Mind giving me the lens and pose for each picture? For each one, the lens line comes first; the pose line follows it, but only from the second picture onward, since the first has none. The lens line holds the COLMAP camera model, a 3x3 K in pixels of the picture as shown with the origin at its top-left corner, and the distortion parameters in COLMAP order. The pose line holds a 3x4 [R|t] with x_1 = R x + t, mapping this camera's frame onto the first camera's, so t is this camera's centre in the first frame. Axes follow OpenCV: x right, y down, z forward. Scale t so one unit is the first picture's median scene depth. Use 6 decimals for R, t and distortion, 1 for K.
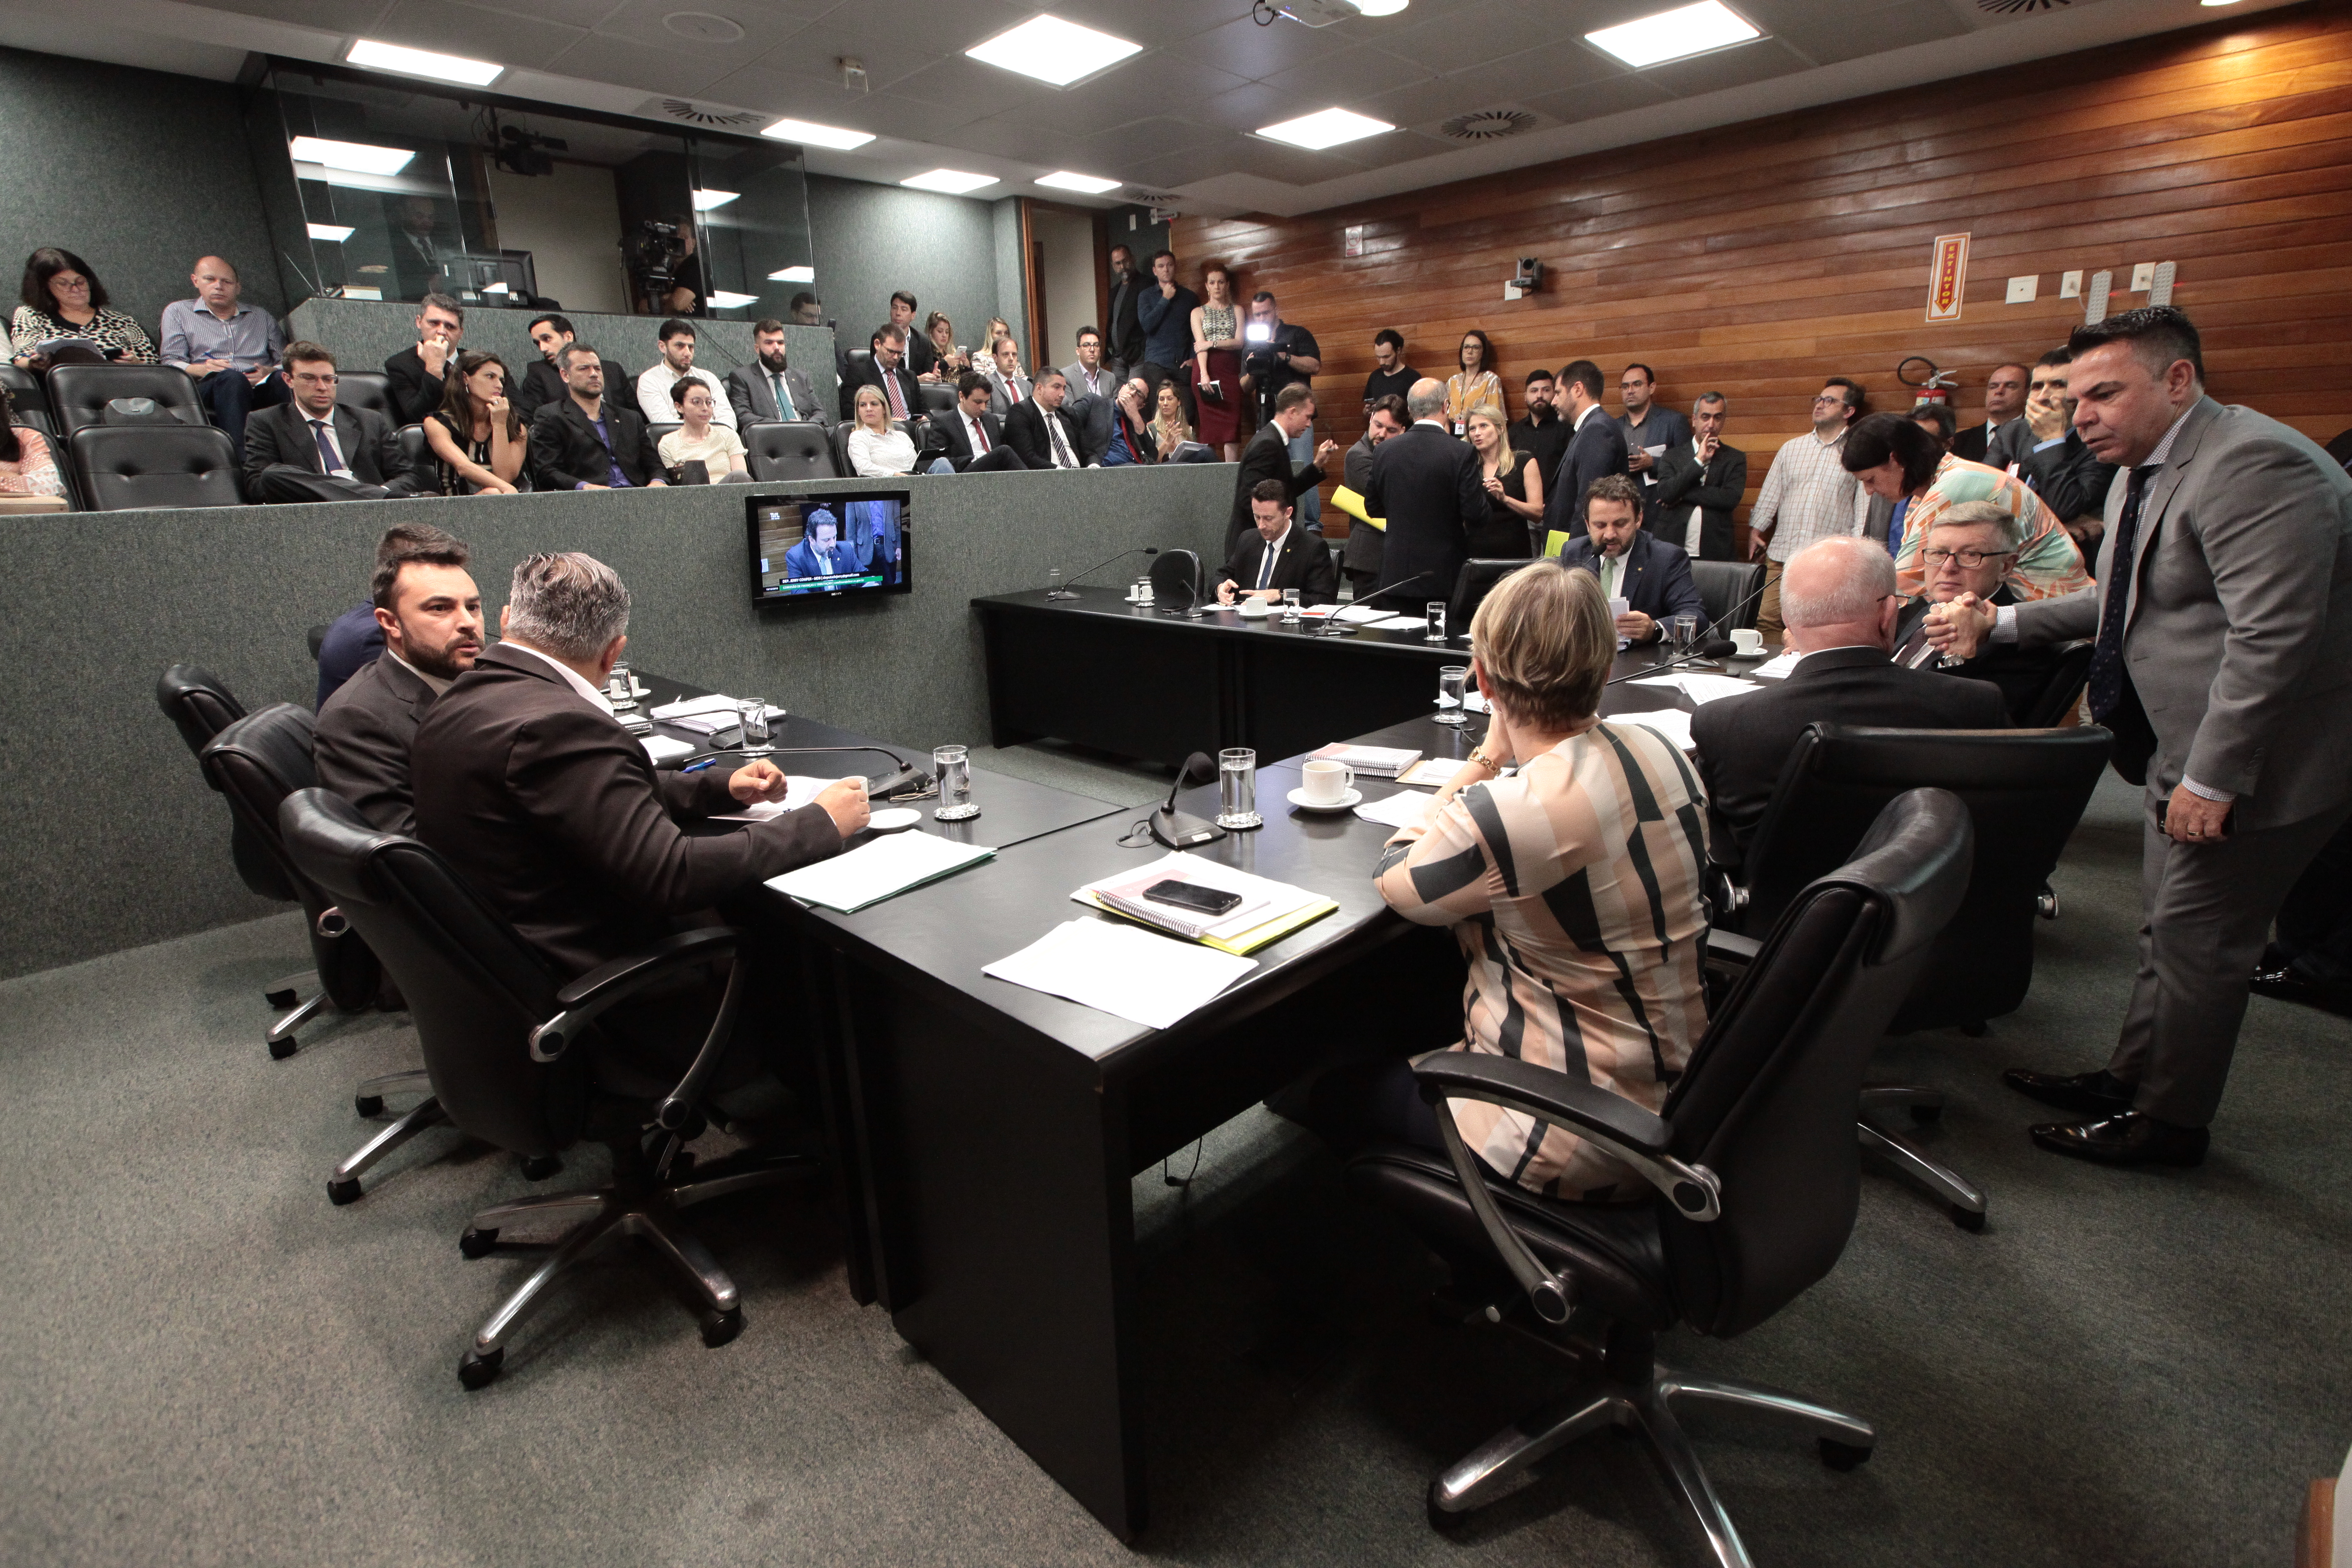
lens RADIAL K [[1145.2, 0, 1143.7], [0, 1145.2, 755.4], [0, 0, 1]] dist [-0.029211, 0.013098]
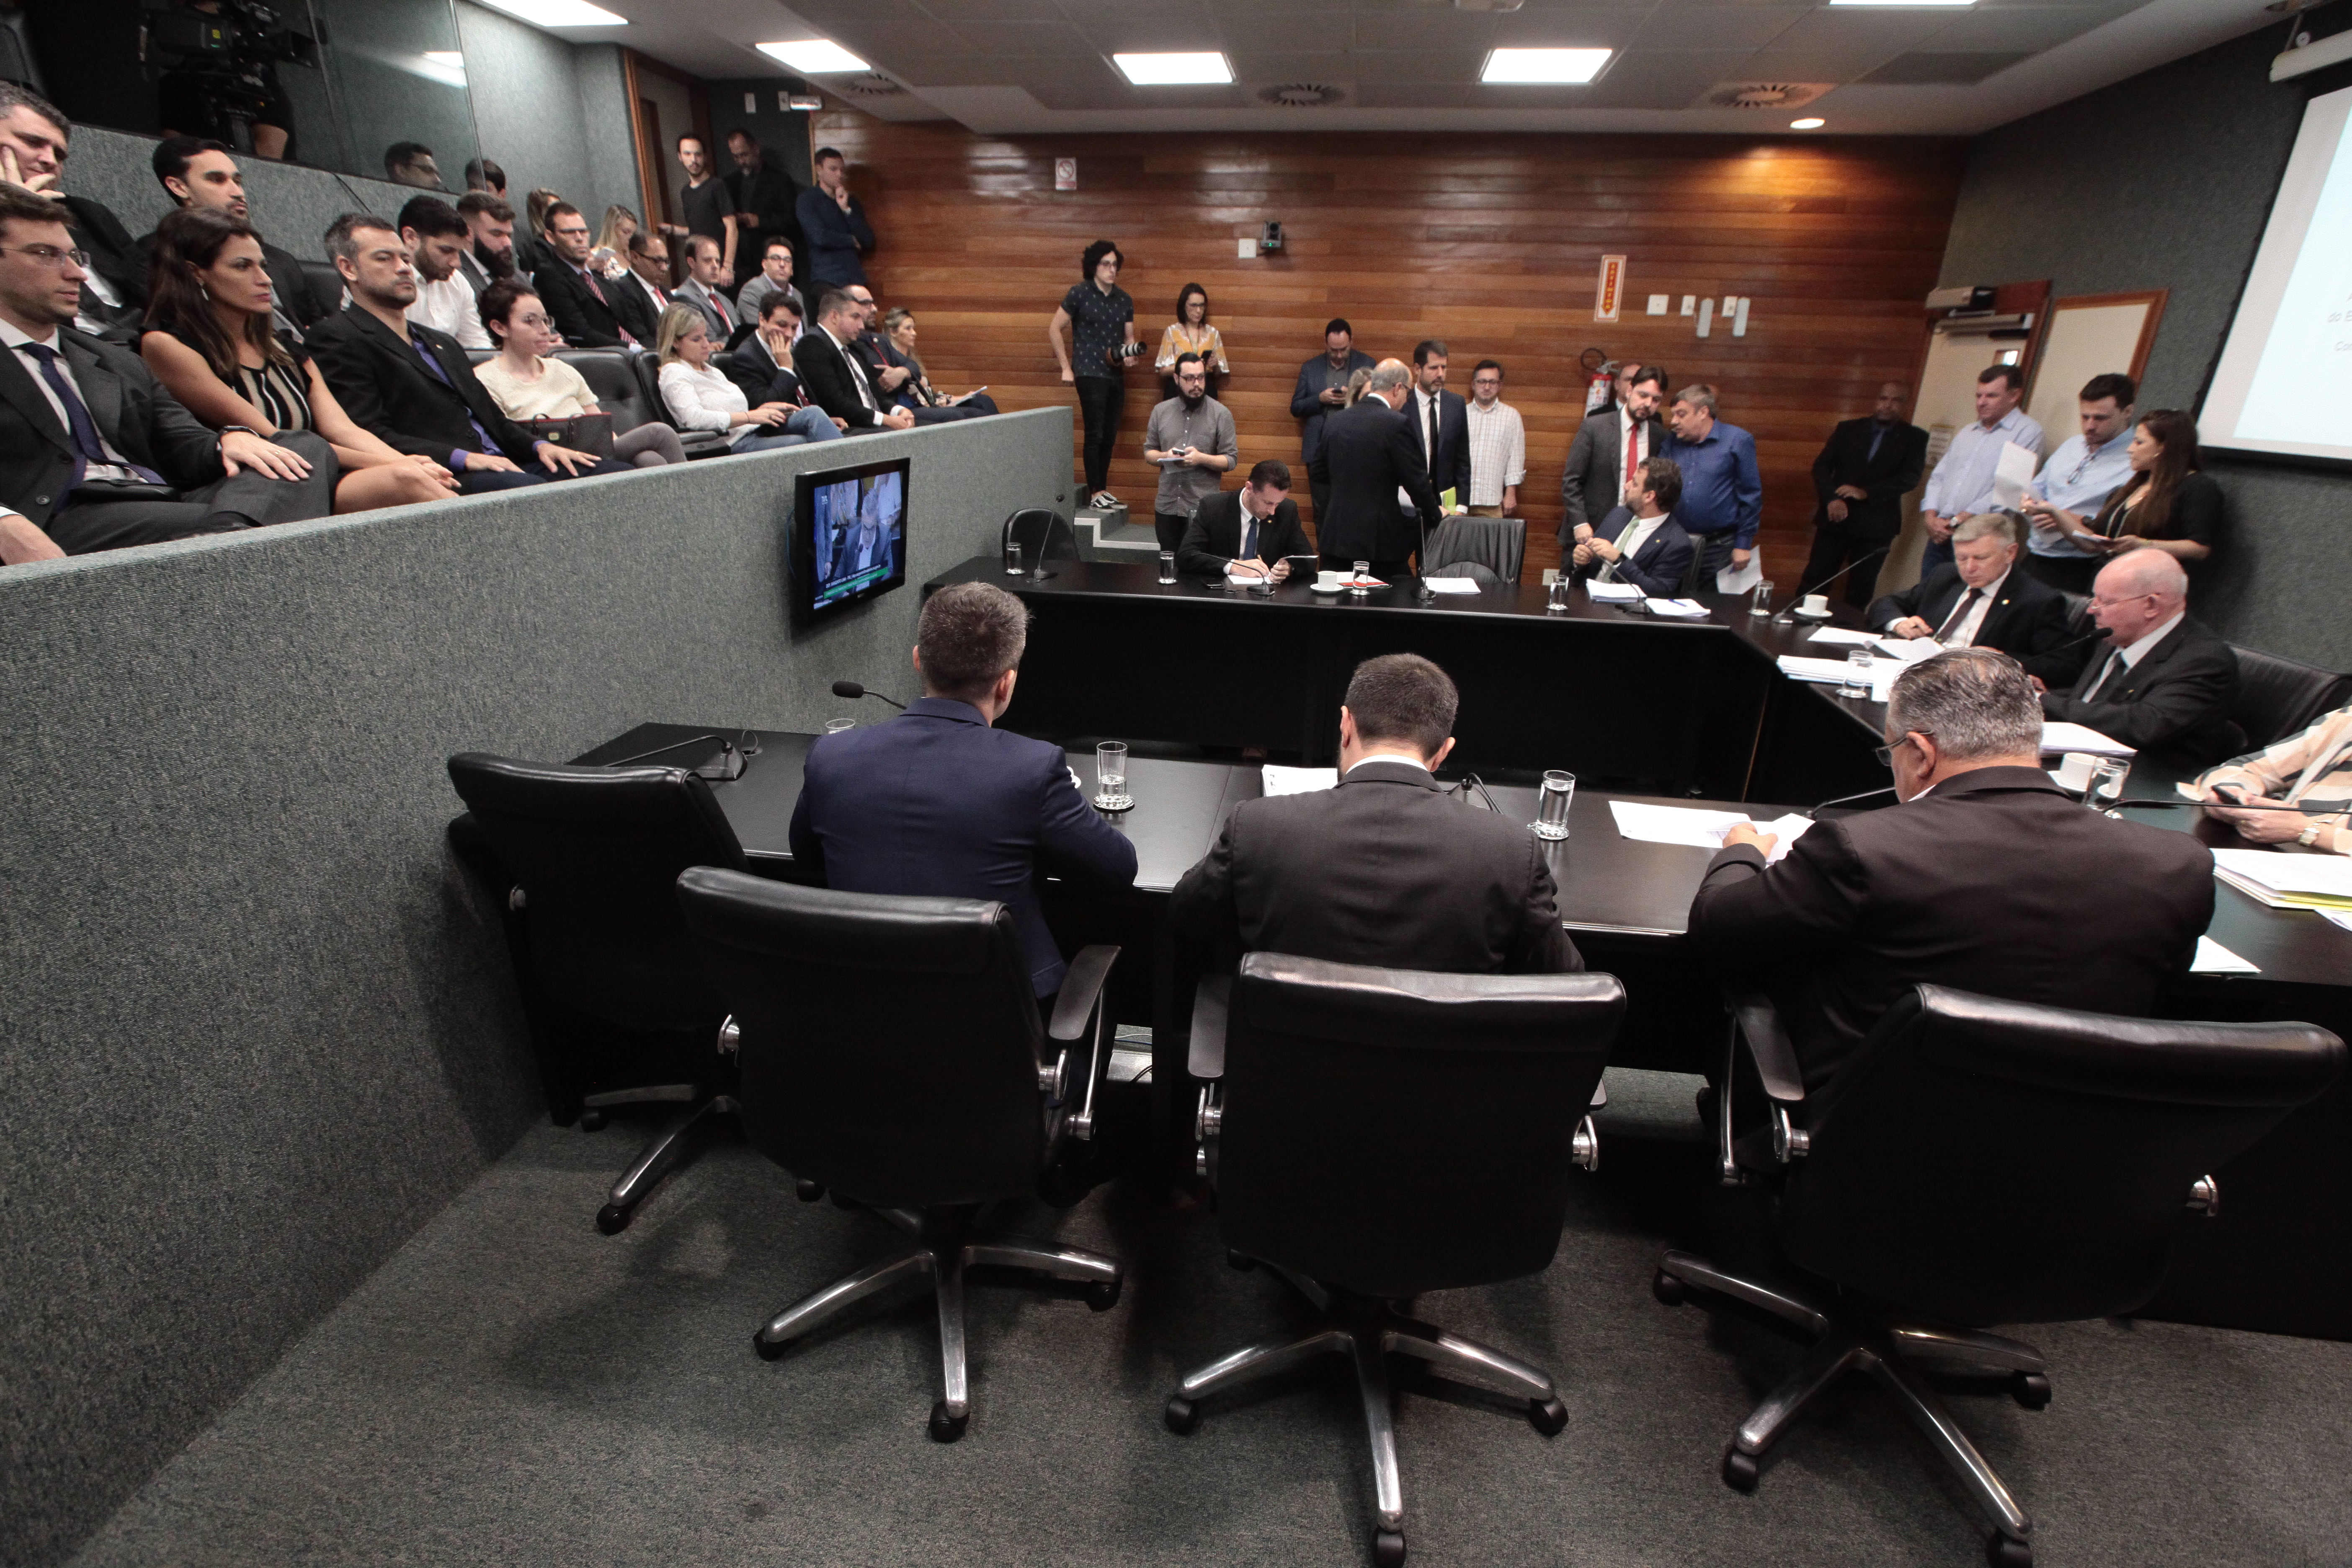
lens RADIAL K [[1099.5, 0, 1208.6], [0, 1099.5, 775.9], [0, 0, 1]] dist [-0.045795, 0.017585]
pose [[0.794706, -0.170650, 0.582513, -0.530797], [0.108949, 0.984184, 0.139686, -0.098086], [-0.597137, -0.047545, 0.800729, 0.257626]]
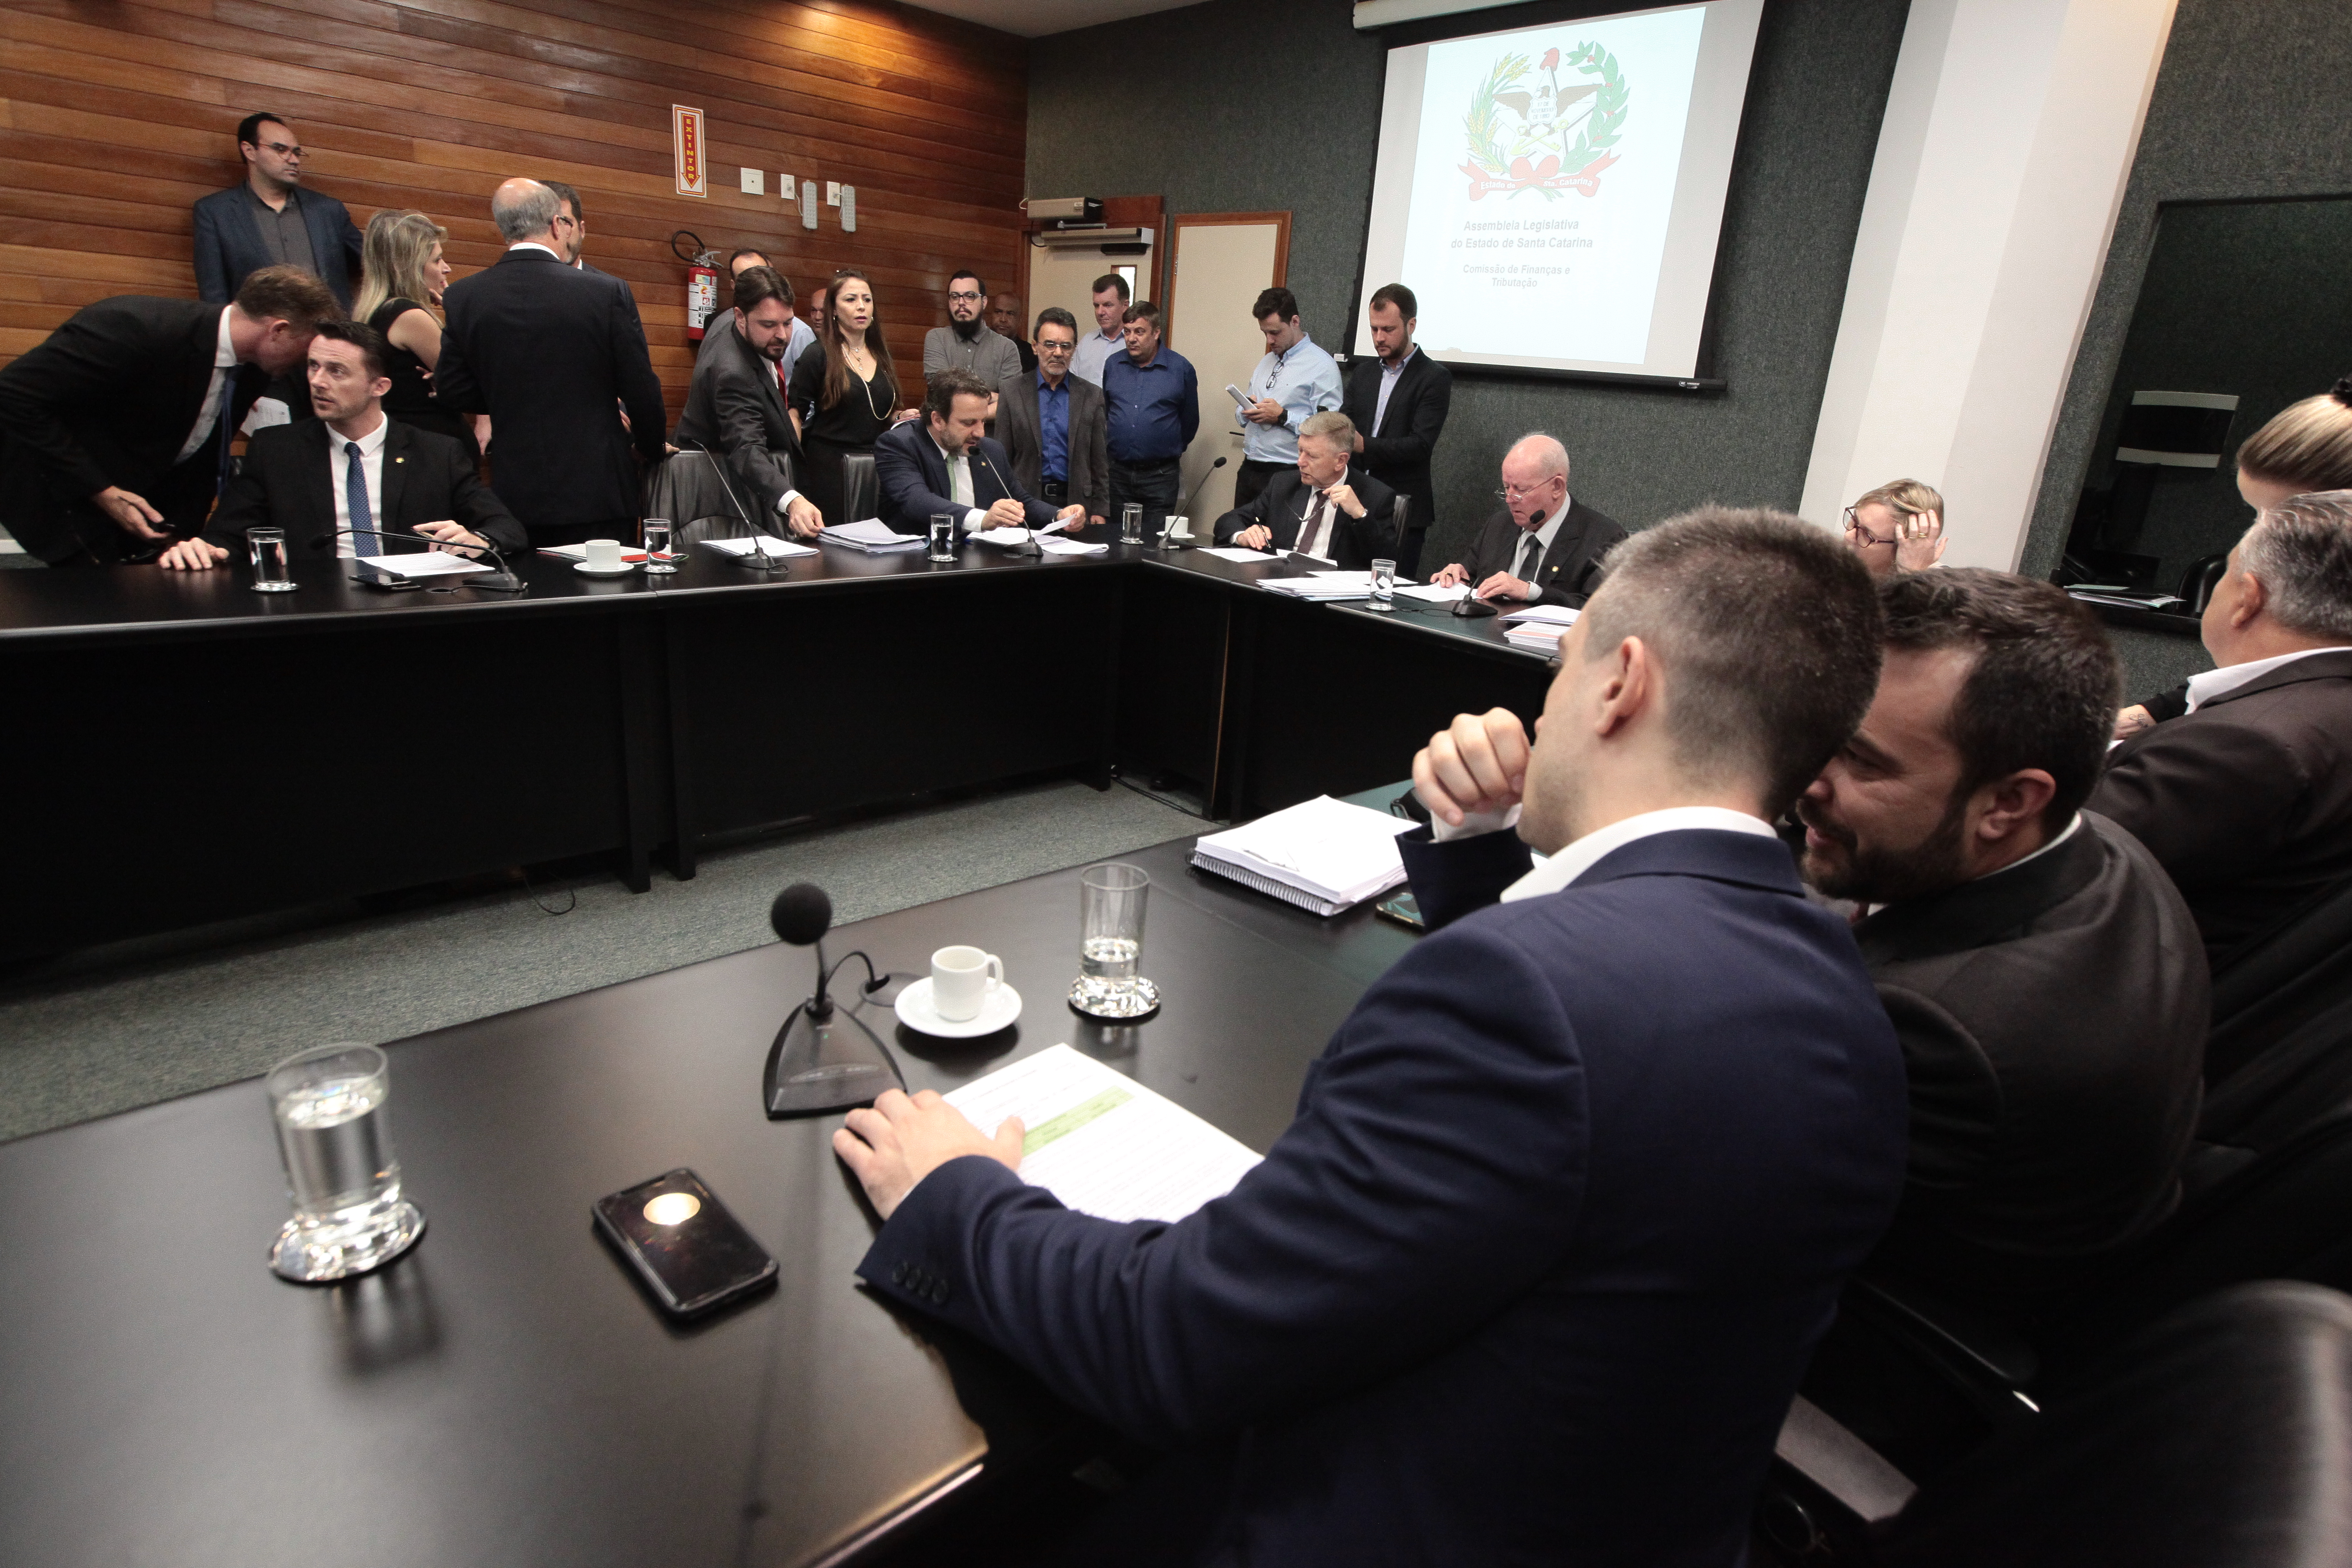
lens RADIAL K [[1186.0, 0, 1177.0], [0, 1186.0, 771.2], [0, 0, 1]] dist [-0.003653, 0.000670]
pose [[0.020354, -0.295417, 0.955152, -0.484481], [0.182226, 0.940443, 0.286984, -0.136708], [-0.983046, 0.168212, 0.072975, 0.632757]]
